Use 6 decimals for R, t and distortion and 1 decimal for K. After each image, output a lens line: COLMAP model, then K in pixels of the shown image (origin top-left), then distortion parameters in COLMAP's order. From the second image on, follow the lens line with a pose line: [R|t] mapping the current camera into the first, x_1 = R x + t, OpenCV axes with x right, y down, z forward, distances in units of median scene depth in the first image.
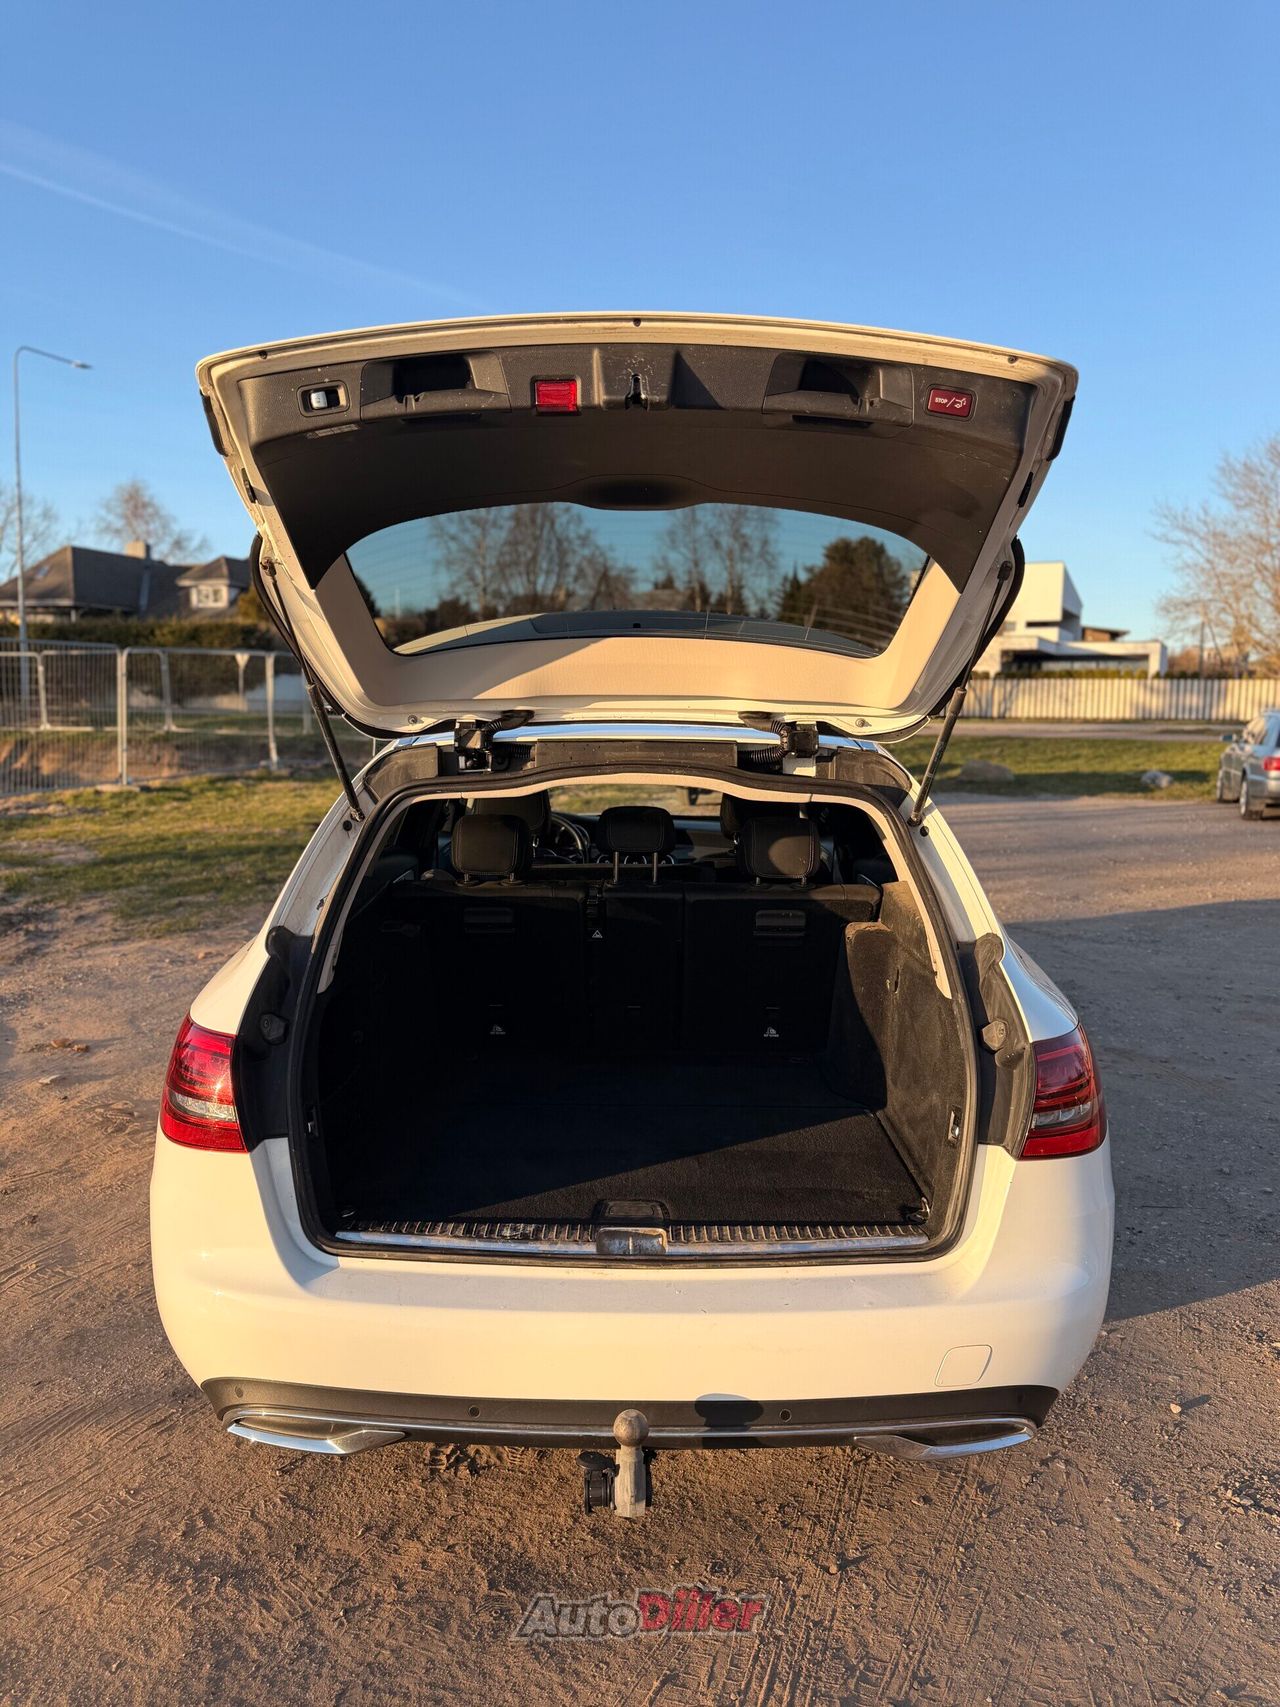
lens RADIAL K [[1206.5, 0, 637.0], [0, 1206.5, 834.3], [0, 0, 1]] dist [0.036555, -0.036946]
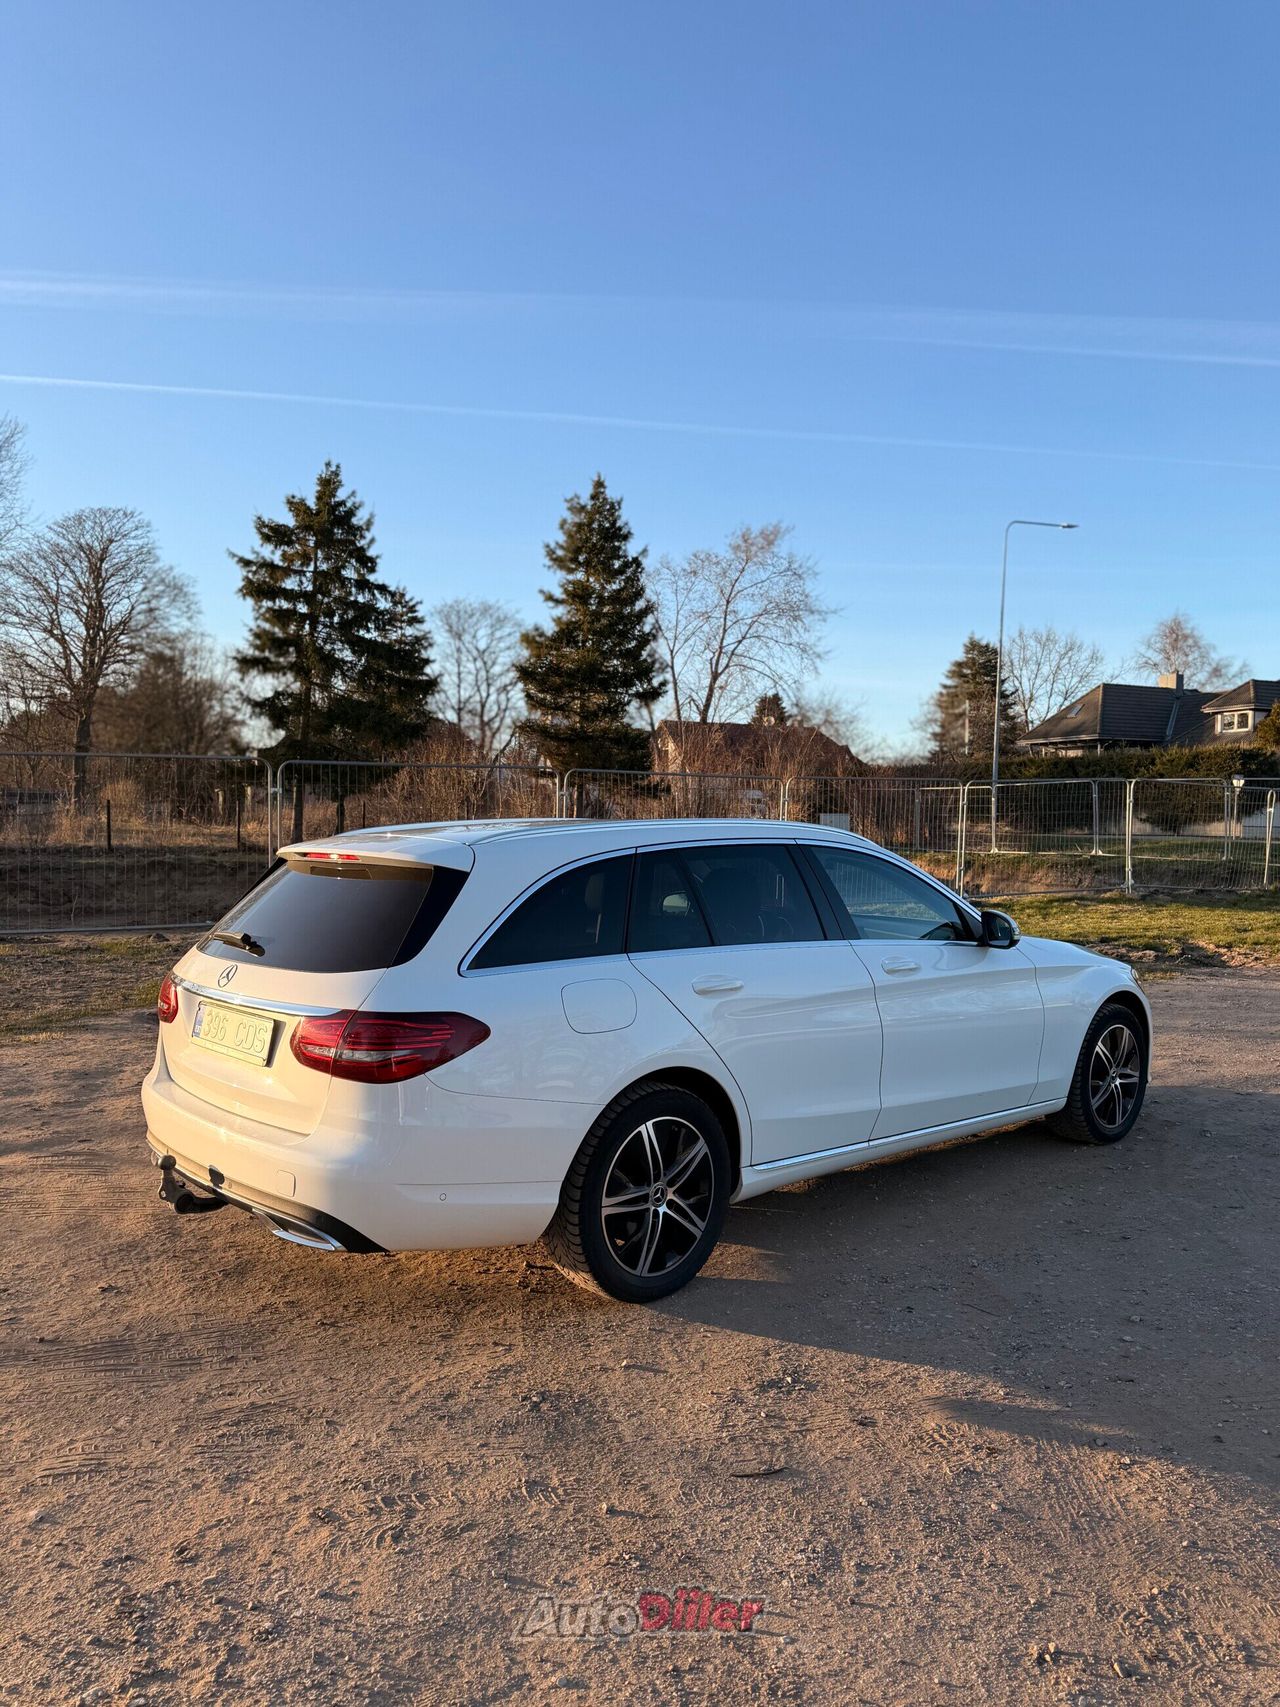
lens RADIAL K [[1203.2, 0, 642.6], [0, 1203.2, 845.2], [0, 0, 1]] dist [0.062947, -0.094293]
pose [[0.665712, 0.011123, -0.746126, 0.141455], [-0.082519, 0.994854, -0.058795, 0.000548], [0.741632, 0.100710, 0.663204, 0.008075]]
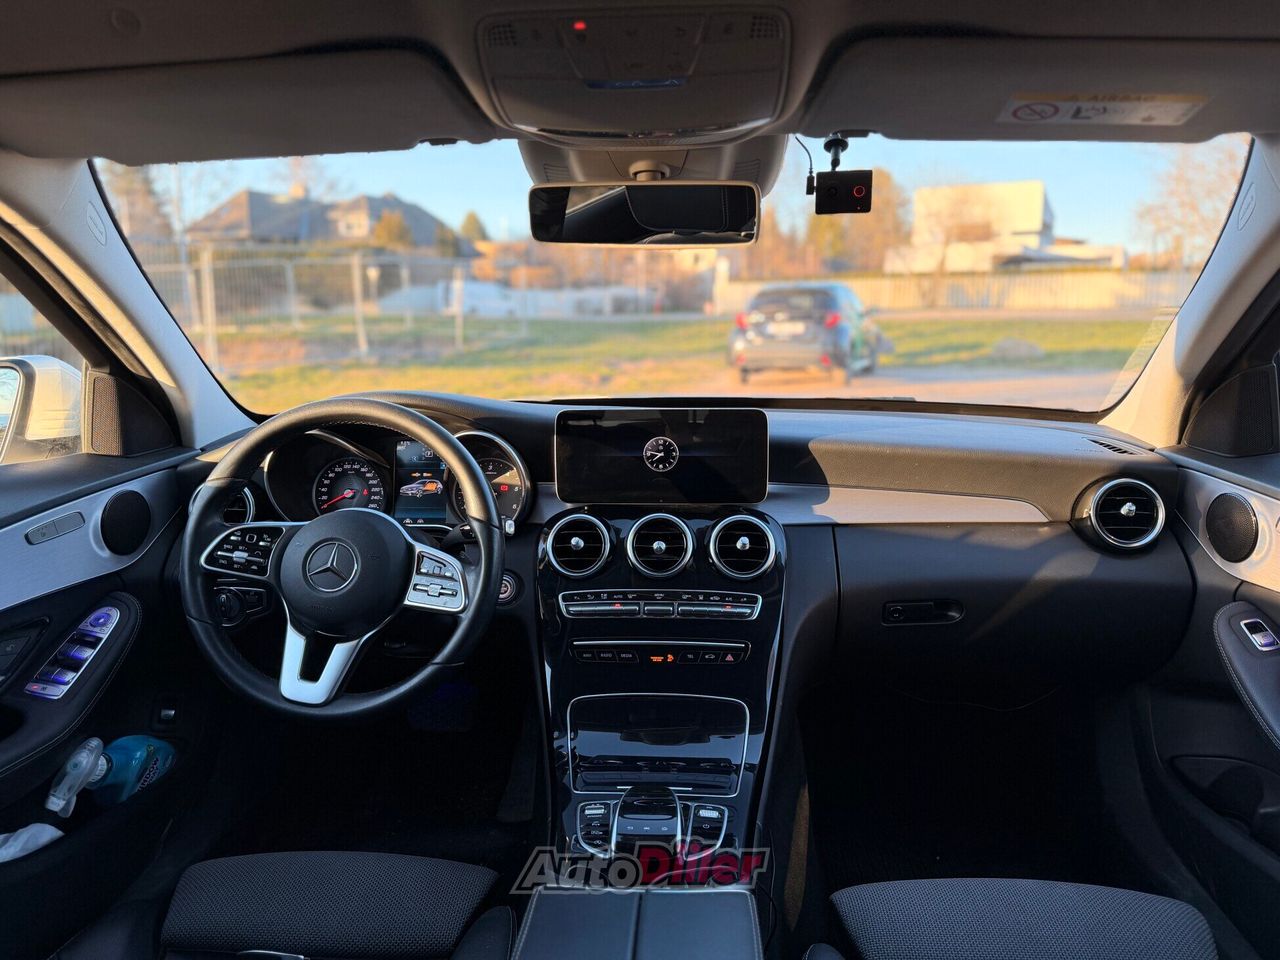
lens RADIAL K [[891.8, 0, 640.0], [0, 891.8, 480.0], [0, 0, 1]] dist [0.057142, -0.122695]
pose [[0.998139, -0.008062, -0.060448, 0.001628], [0.012787, 0.996856, 0.078193, -0.002540], [0.059628, -0.078821, 0.995104, 0.142906]]
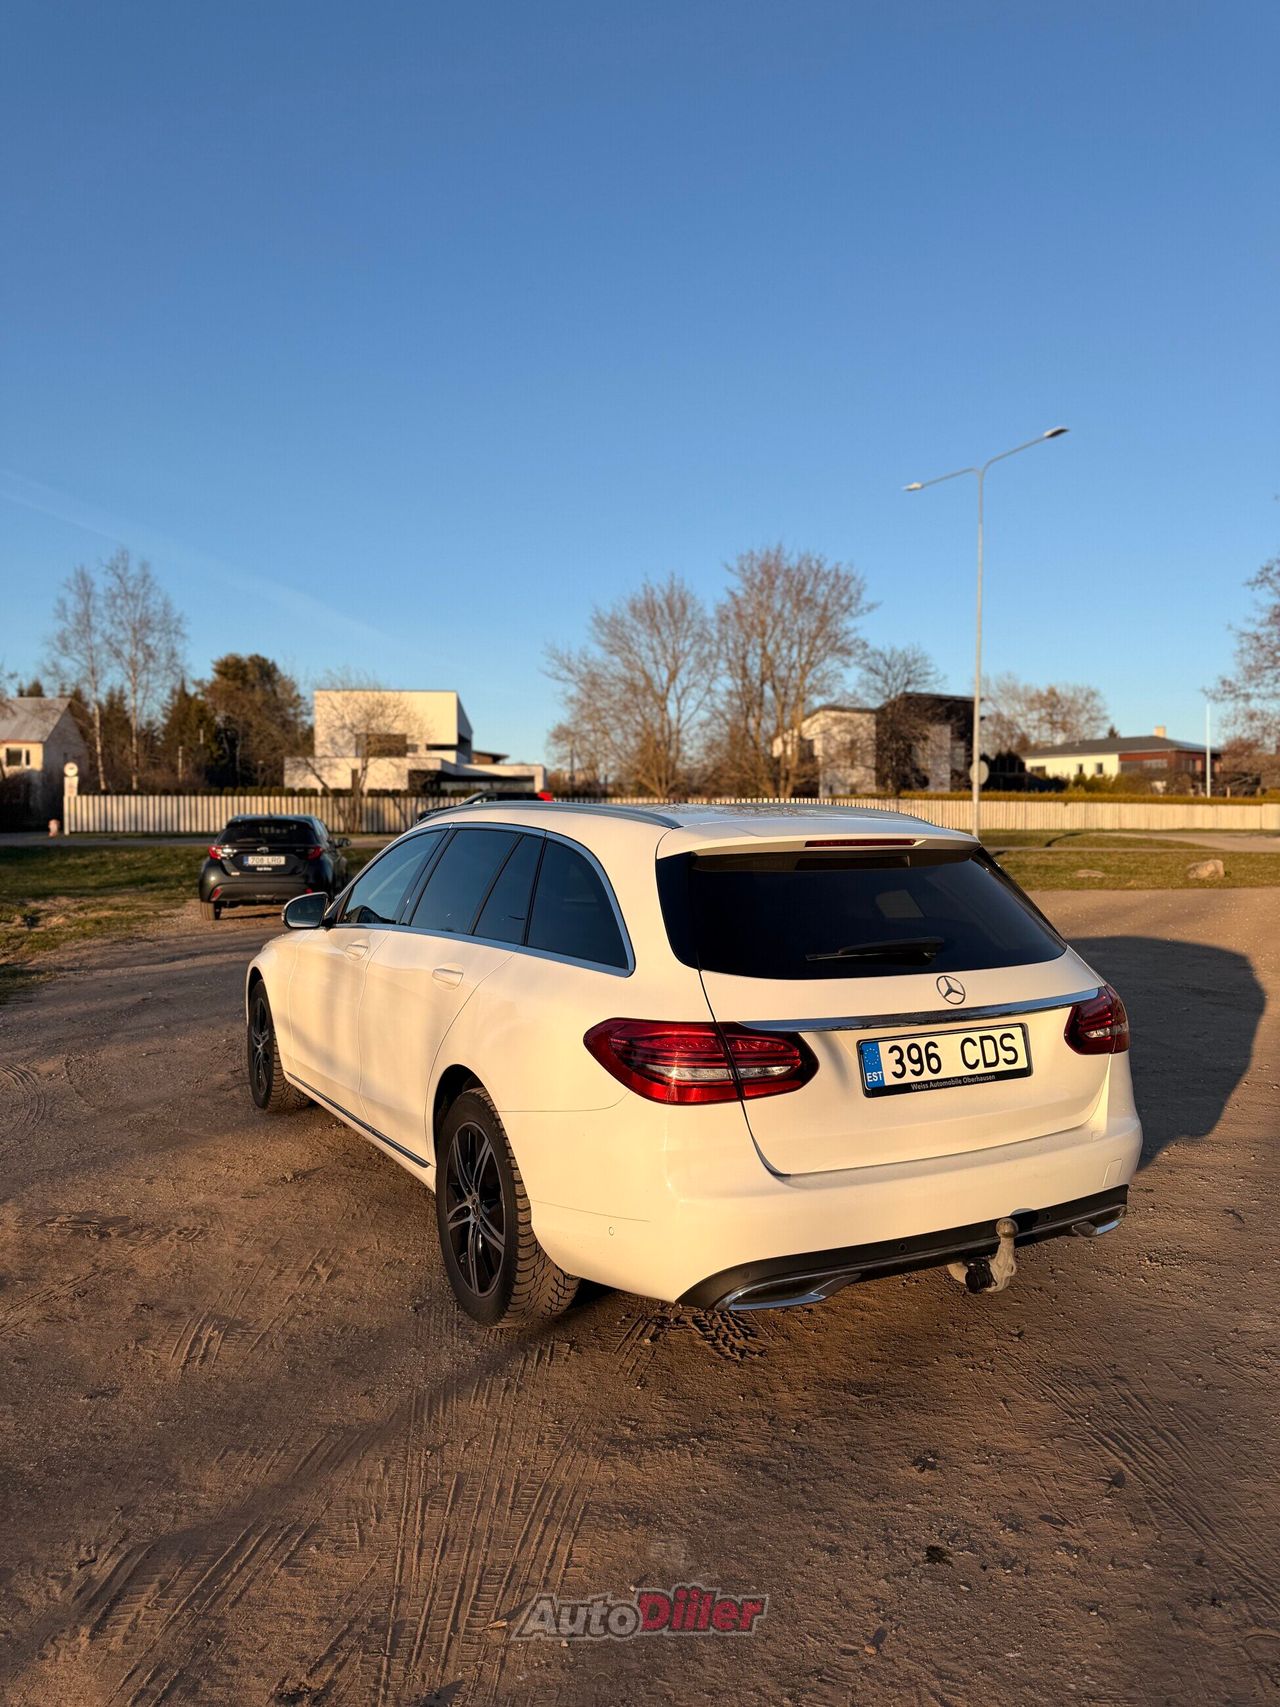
lens RADIAL K [[1203.2, 0, 642.6], [0, 1203.2, 845.2], [0, 0, 1]] dist [0.062947, -0.094293]
pose [[0.870086, -0.015200, 0.492666, -0.091865], [0.058647, 0.995617, -0.072857, 0.004586], [-0.489399, 0.092286, 0.867163, -0.017215]]
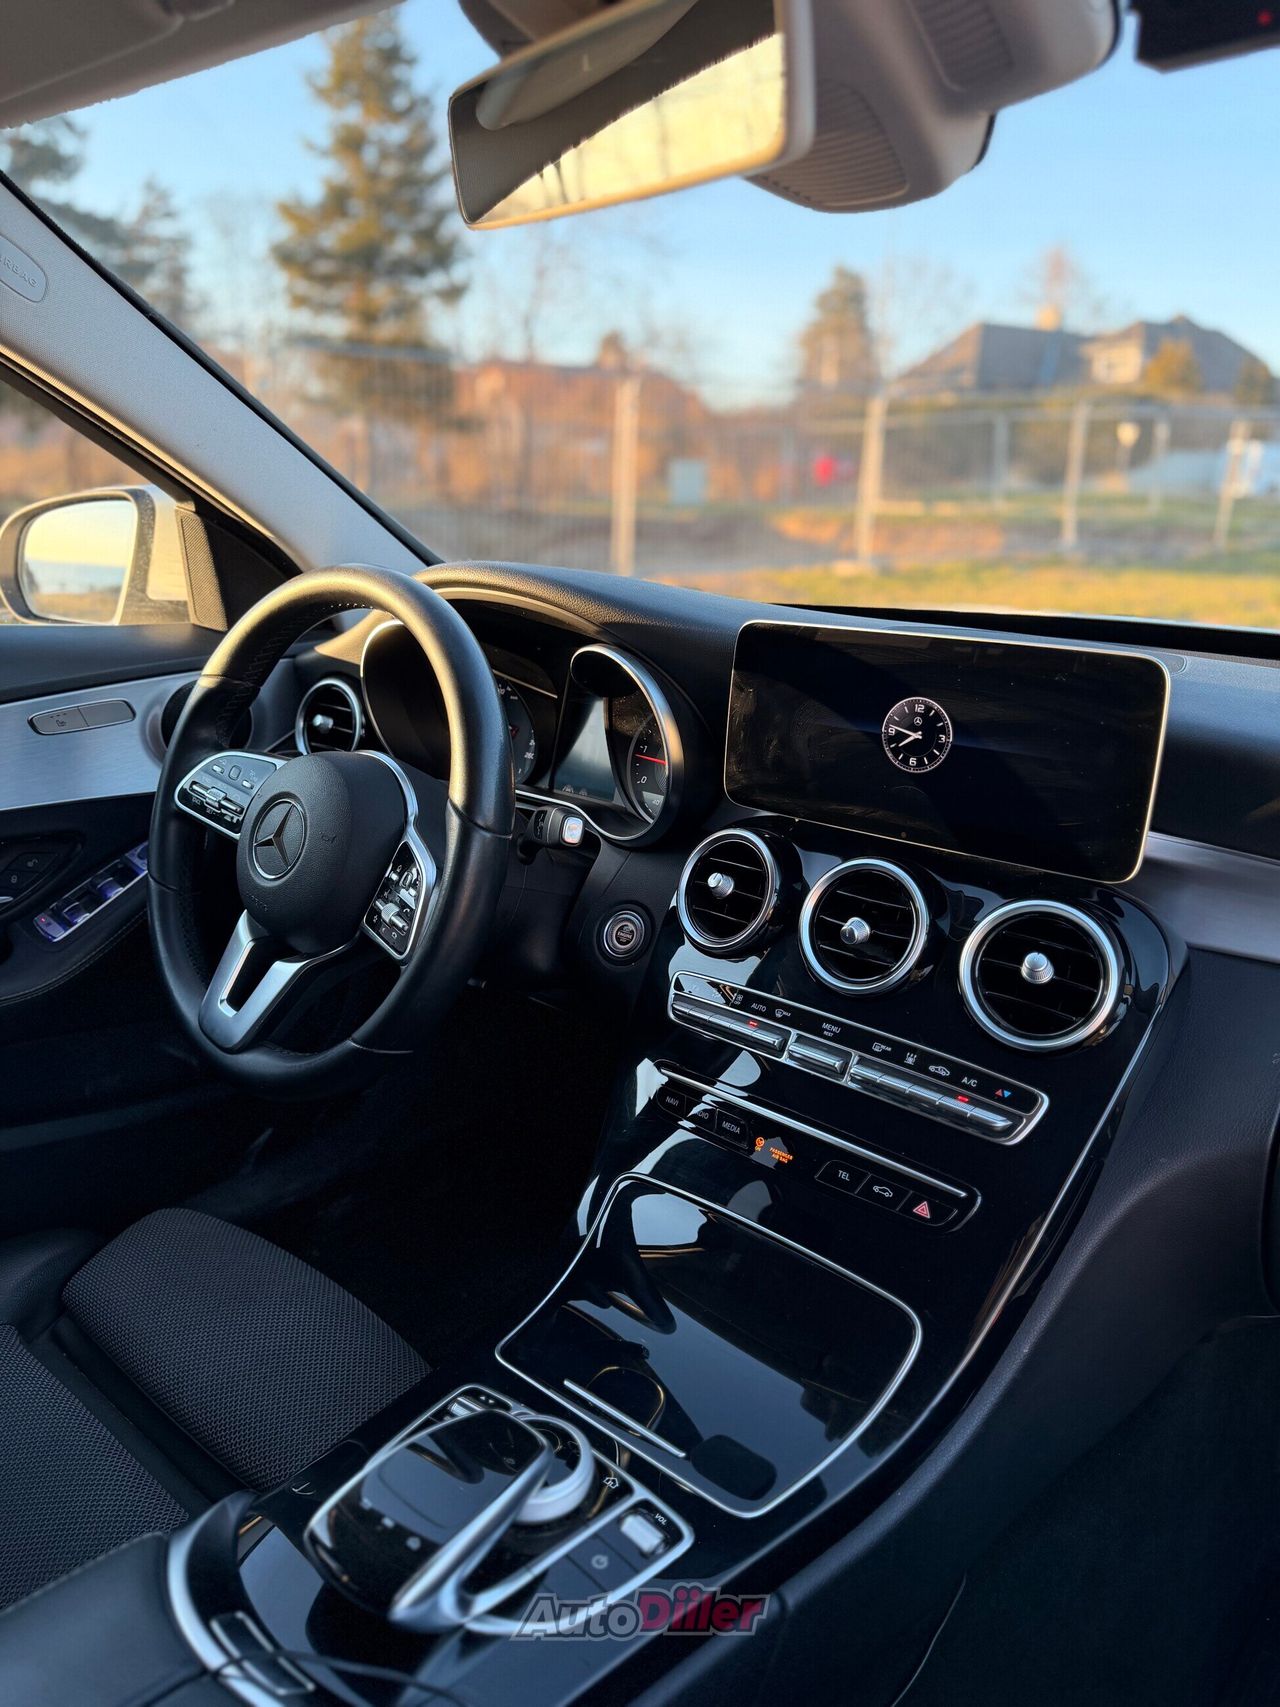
lens RADIAL K [[1189.3, 0, 640.0], [0, 1189.3, 853.5], [0, 0, 1]] dist [0.057142, -0.122695]
pose [[0.754525, 0.191811, -0.627614, 0.009725], [-0.075417, 0.975341, 0.207417, -0.002786], [0.651923, -0.109168, 0.750386, 0.156803]]
